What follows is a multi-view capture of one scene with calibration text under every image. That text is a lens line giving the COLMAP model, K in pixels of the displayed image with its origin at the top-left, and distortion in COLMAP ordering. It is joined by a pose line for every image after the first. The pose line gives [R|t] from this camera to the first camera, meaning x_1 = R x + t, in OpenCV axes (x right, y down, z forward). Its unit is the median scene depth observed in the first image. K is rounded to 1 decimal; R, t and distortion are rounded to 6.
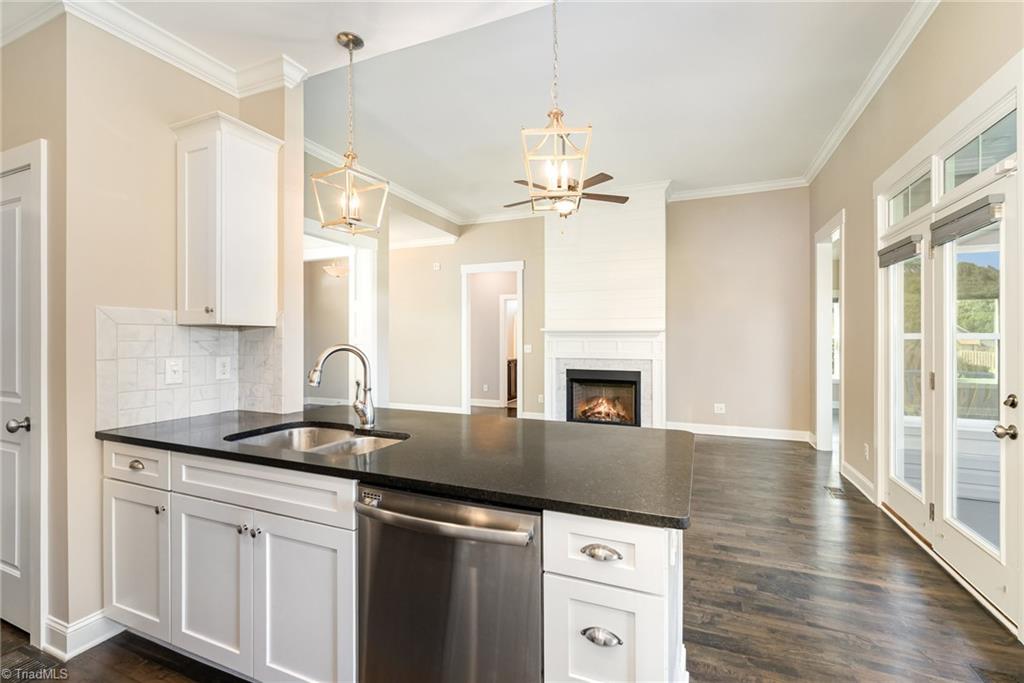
lens RADIAL K [[432.2, 0, 522.6], [0, 432.2, 340.8], [0, 0, 1]] dist [-0.003517, -0.000746]
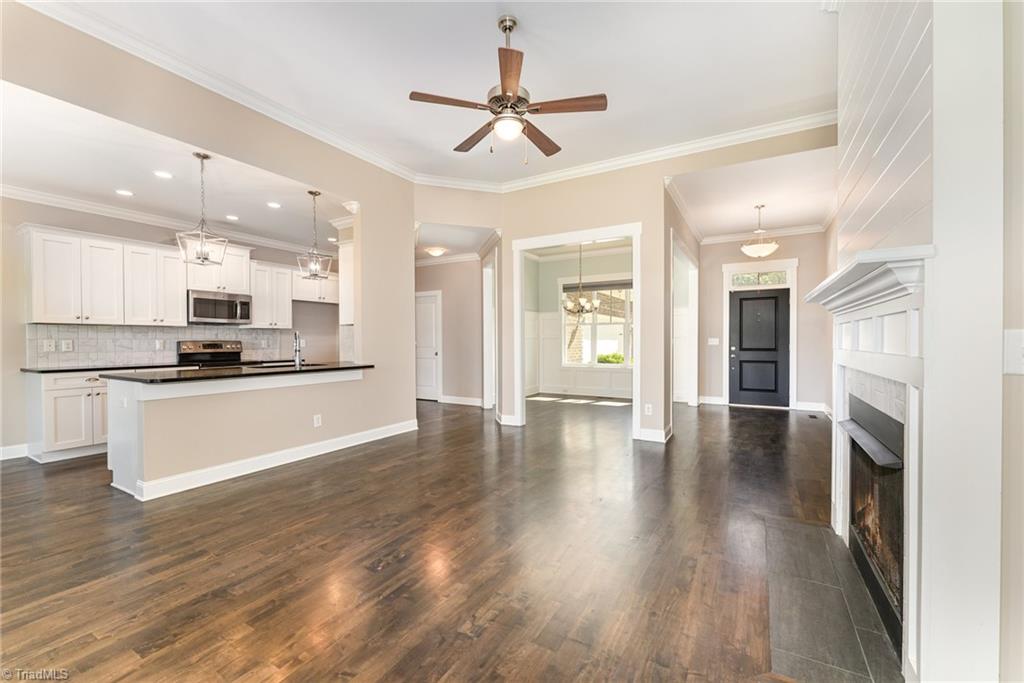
lens RADIAL K [[416.5, 0, 519.8], [0, 416.5, 343.8], [0, 0, 1]] dist [0.000112, -0.000863]
pose [[-0.118496, 0.008080, -0.992922, 1.422630], [-0.003742, 0.999956, 0.008584, 0.044568], [0.992947, 0.004733, -0.118461, 2.037615]]
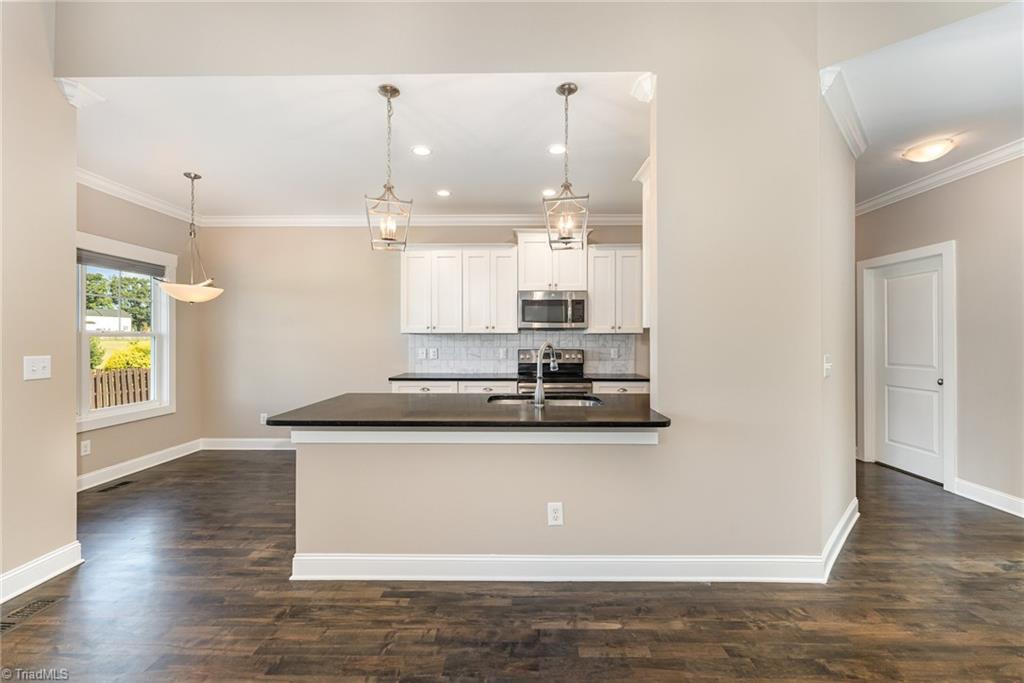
lens RADIAL K [[416.5, 0, 515.0], [0, 416.5, 339.3], [0, 0, 1]] dist [0.000112, -0.000863]
pose [[-0.926821, -0.000152, -0.375502, 0.149598], [-0.002587, 0.999979, 0.005981, -0.007096], [0.375494, 0.006514, -0.926802, 1.791259]]
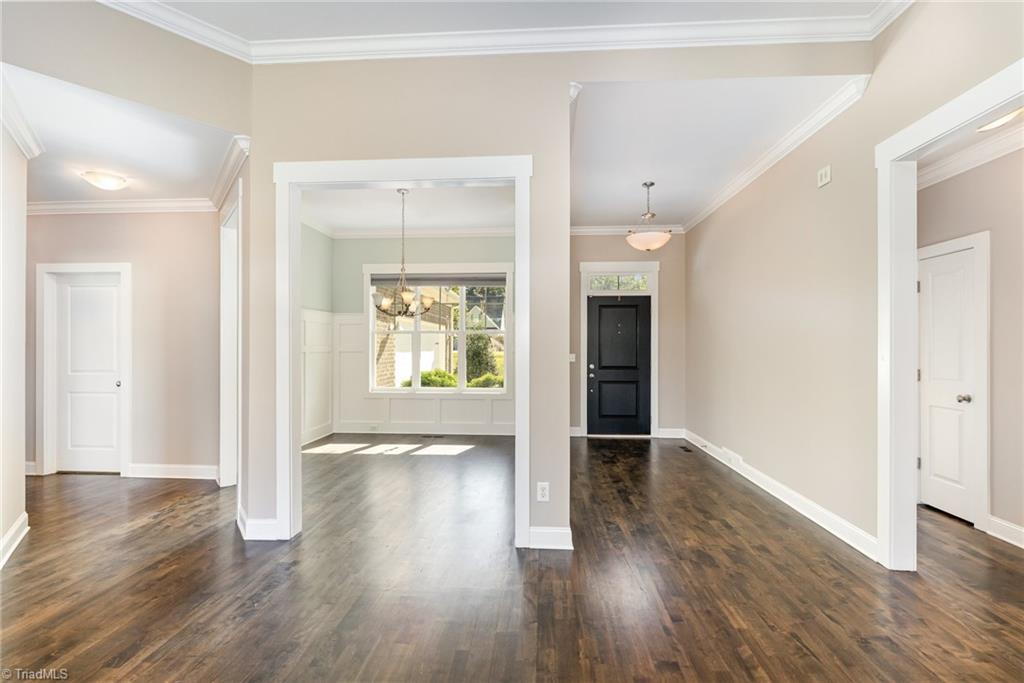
lens RADIAL K [[416.5, 0, 512.9], [0, 416.5, 345.4], [0, 0, 1]] dist [0.000112, -0.000863]
pose [[0.328714, -0.001117, -0.944429, 0.342867], [-0.008503, 0.999955, -0.004142, -0.015353], [0.944391, 0.009392, 0.328689, 1.963969]]
